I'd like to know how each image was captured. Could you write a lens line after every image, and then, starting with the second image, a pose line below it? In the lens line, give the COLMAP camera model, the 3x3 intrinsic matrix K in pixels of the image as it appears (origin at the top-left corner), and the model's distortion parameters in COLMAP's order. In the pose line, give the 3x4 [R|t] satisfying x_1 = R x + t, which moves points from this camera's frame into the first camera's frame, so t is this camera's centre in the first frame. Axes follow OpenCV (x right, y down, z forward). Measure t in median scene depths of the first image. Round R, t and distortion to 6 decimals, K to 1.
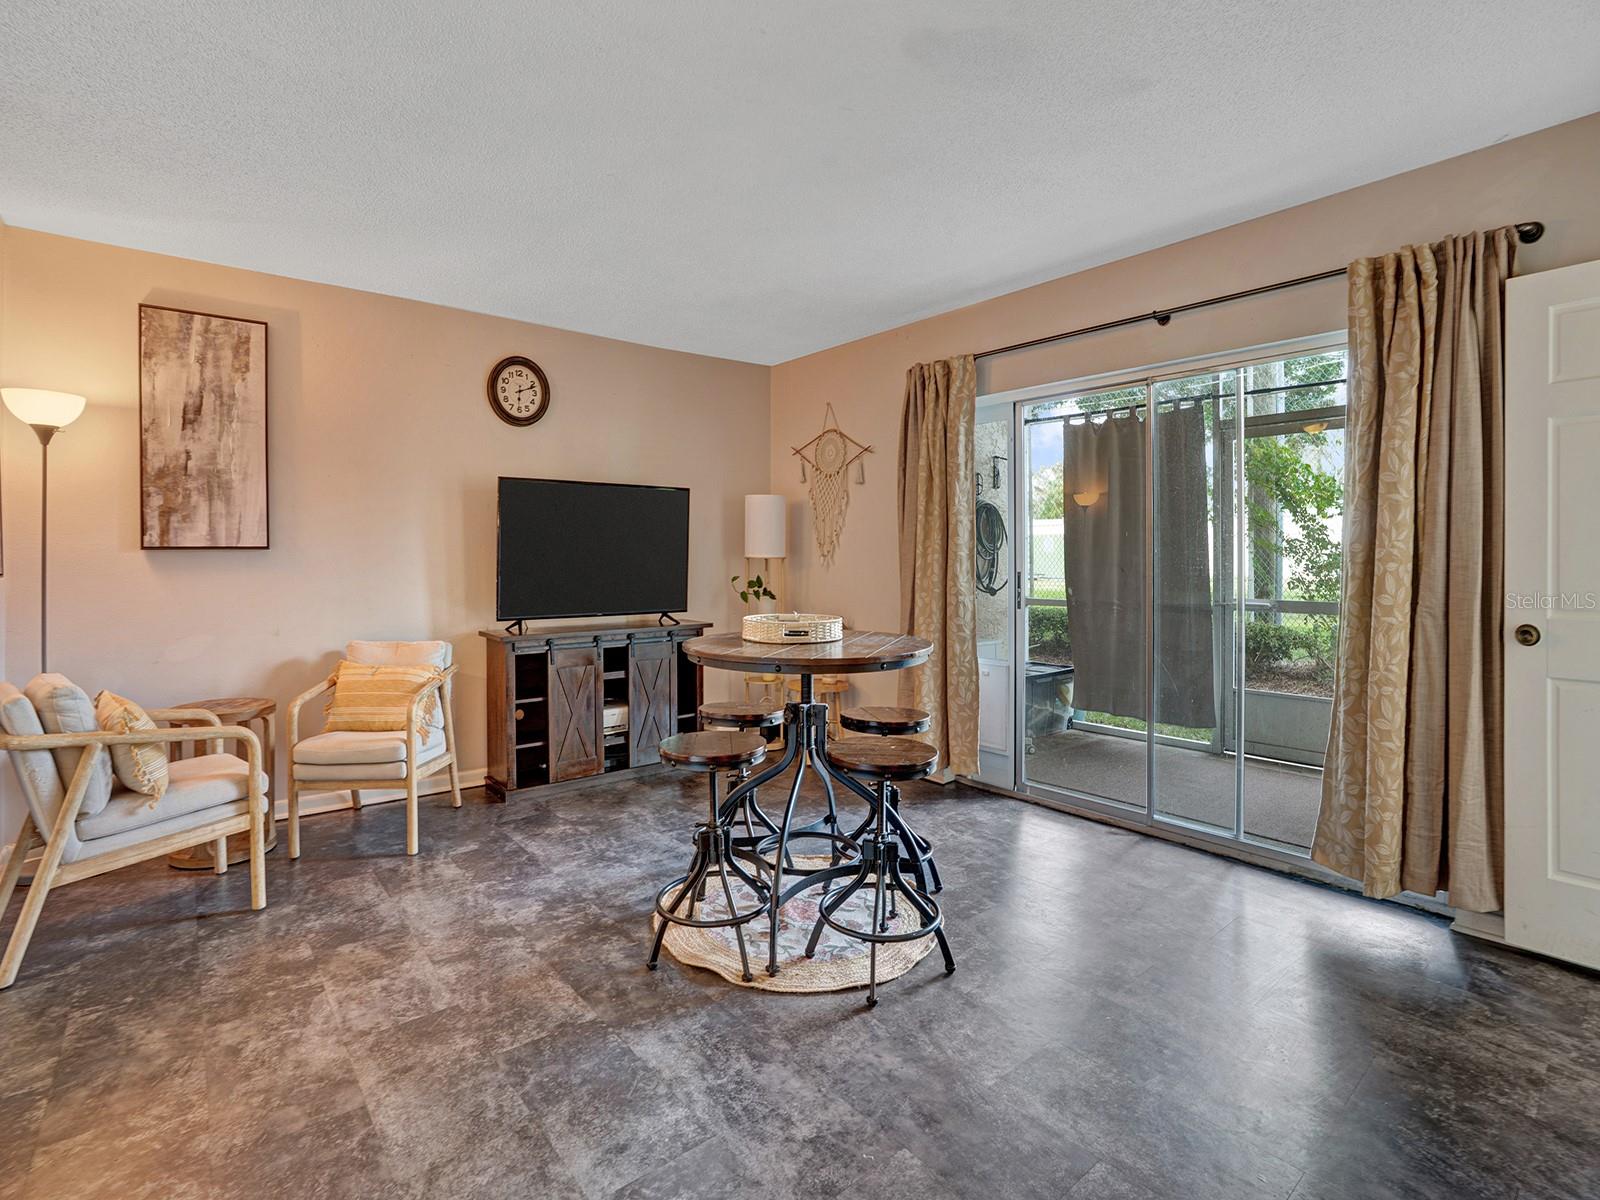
lens RADIAL K [[765.7, 0, 789.6], [0, 765.7, 565.4], [0, 0, 1]] dist [-0.033746, 0.000226]
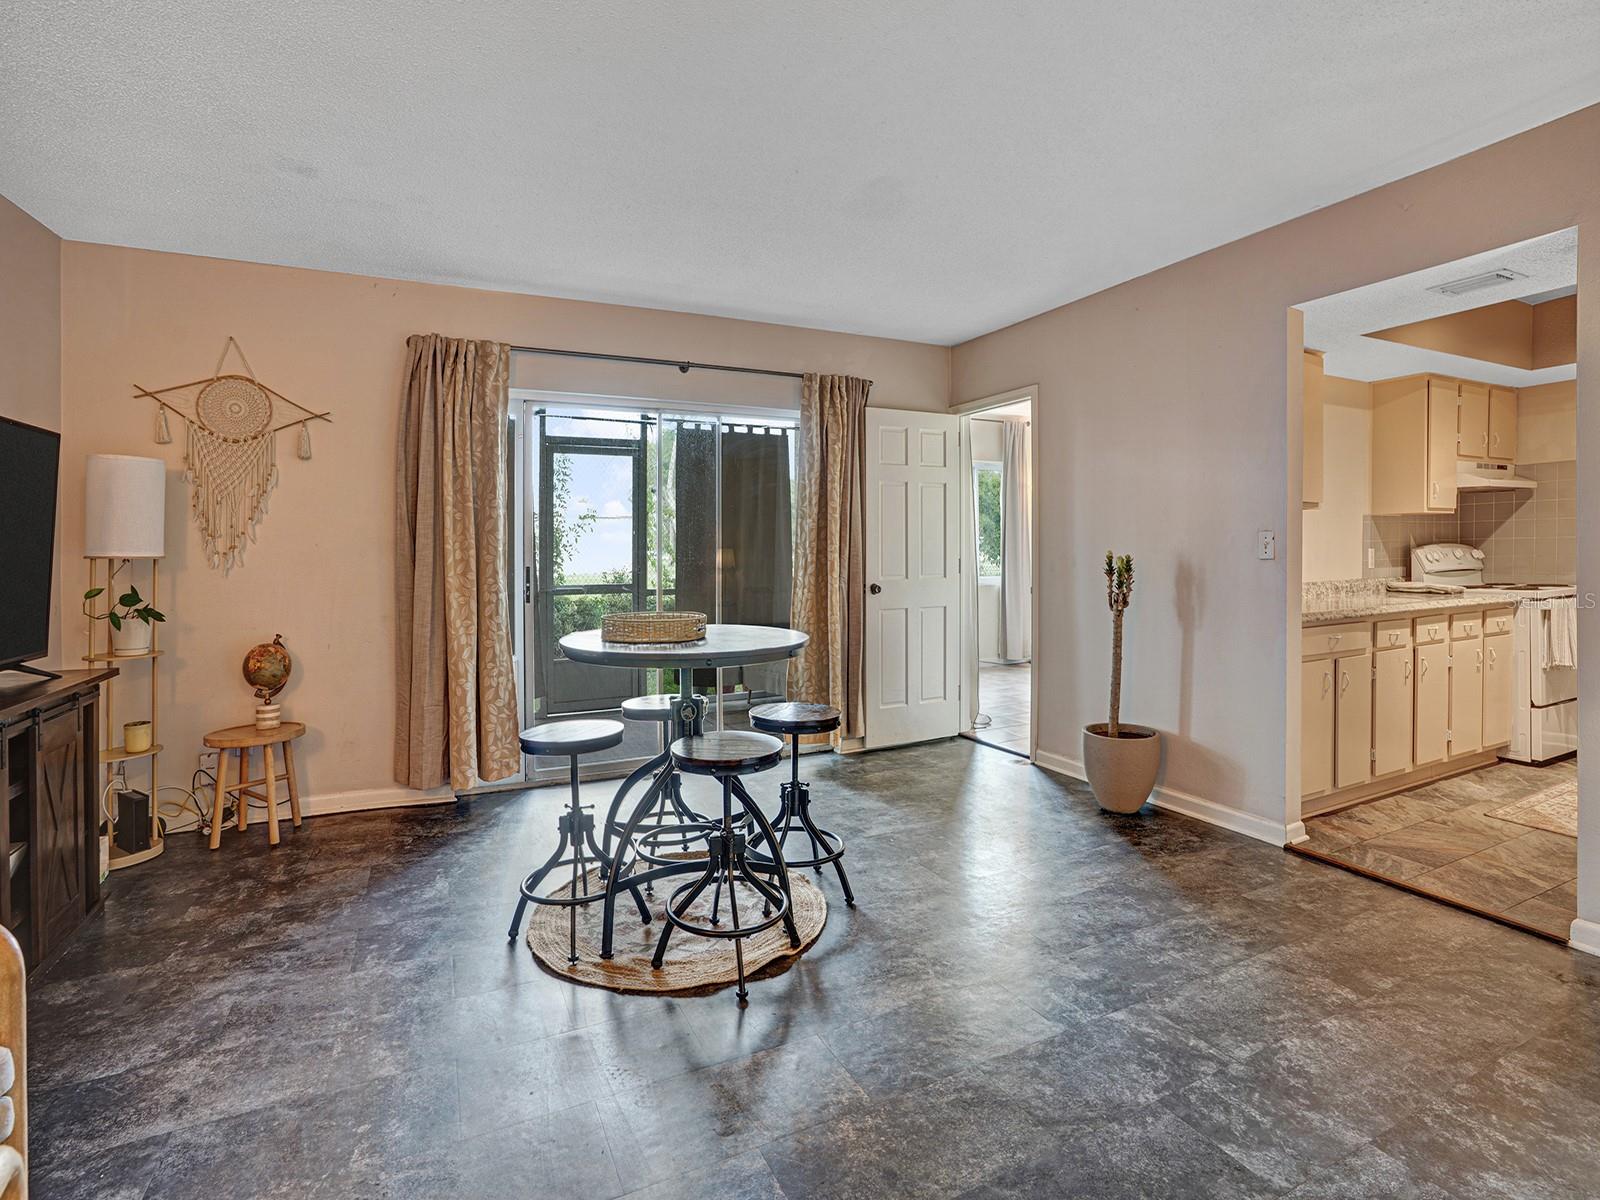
lens RADIAL K [[765.3, 0, 799.7], [0, 765.3, 555.1], [0, 0, 1]] dist [-0.060252, 0.026879]
pose [[0.251213, -0.011080, 0.967868, -0.721543], [0.016729, 0.999835, 0.007104, -0.009660], [-0.967787, 0.014407, 0.251357, 0.475599]]
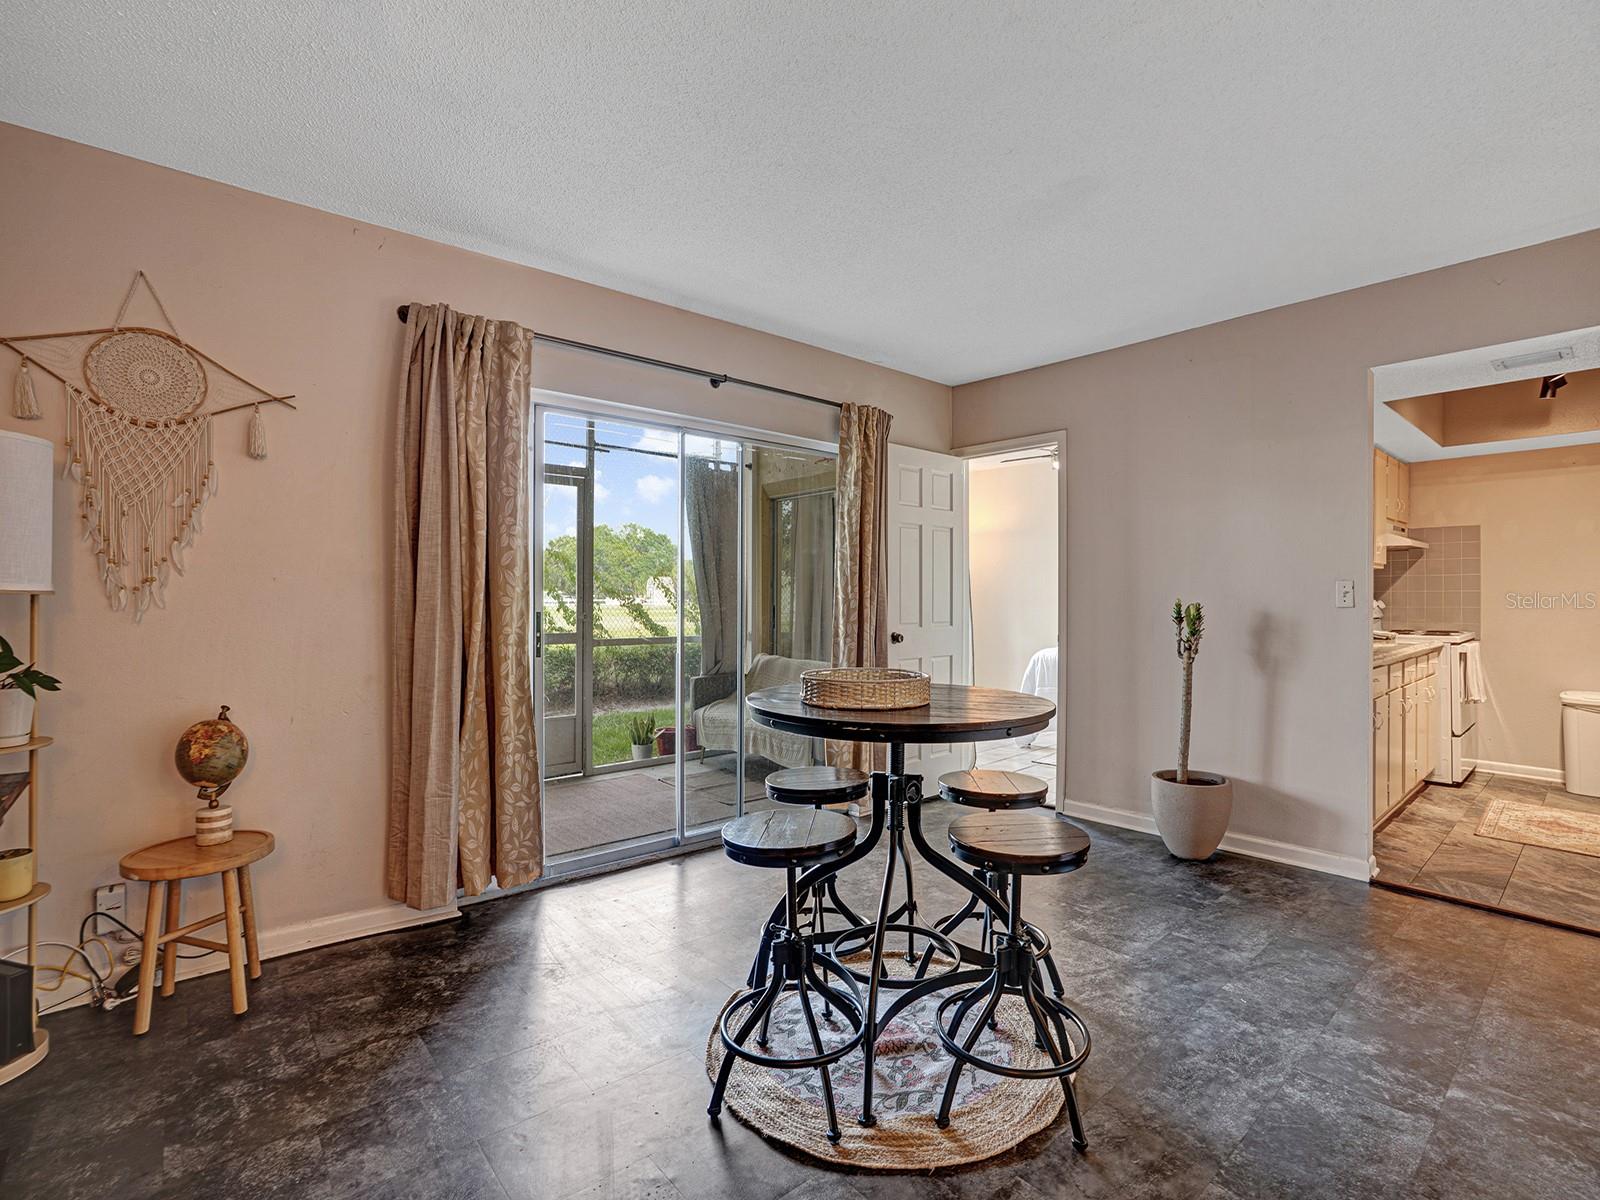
lens RADIAL K [[753.4, 0, 802.0], [0, 753.4, 594.0], [0, 0, 1]] dist [-0.064767, 0.024823]
pose [[-0.014307, 0.002236, 0.999895, -0.615756], [0.005813, 0.999981, -0.002153, -0.007349], [-0.999881, 0.005781, -0.014320, 0.879934]]
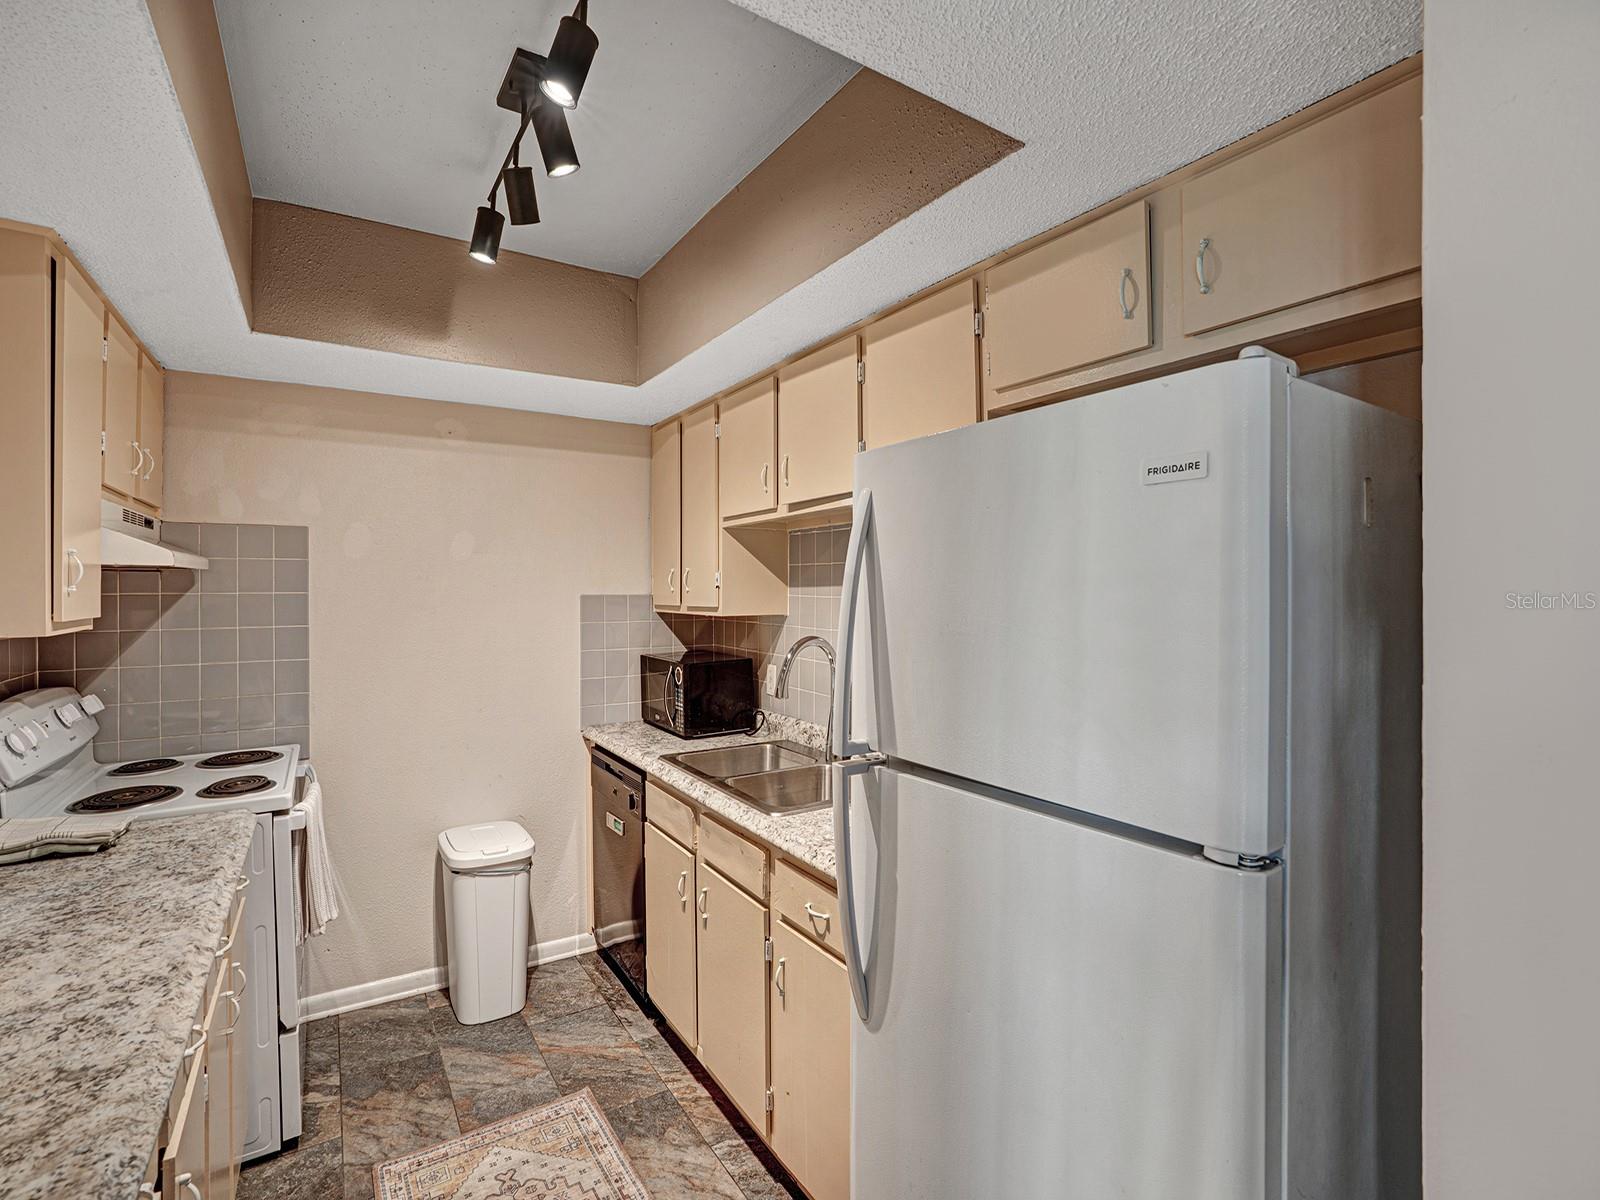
lens RADIAL K [[753.4, 0, 802.0], [0, 753.4, 594.0], [0, 0, 1]] dist [-0.064767, 0.024823]
pose [[-0.990050, 0.008170, 0.140475, 0.264428], [0.010615, 0.999805, 0.016666, -0.082265], [-0.140312, 0.017991, -0.989944, 0.122827]]
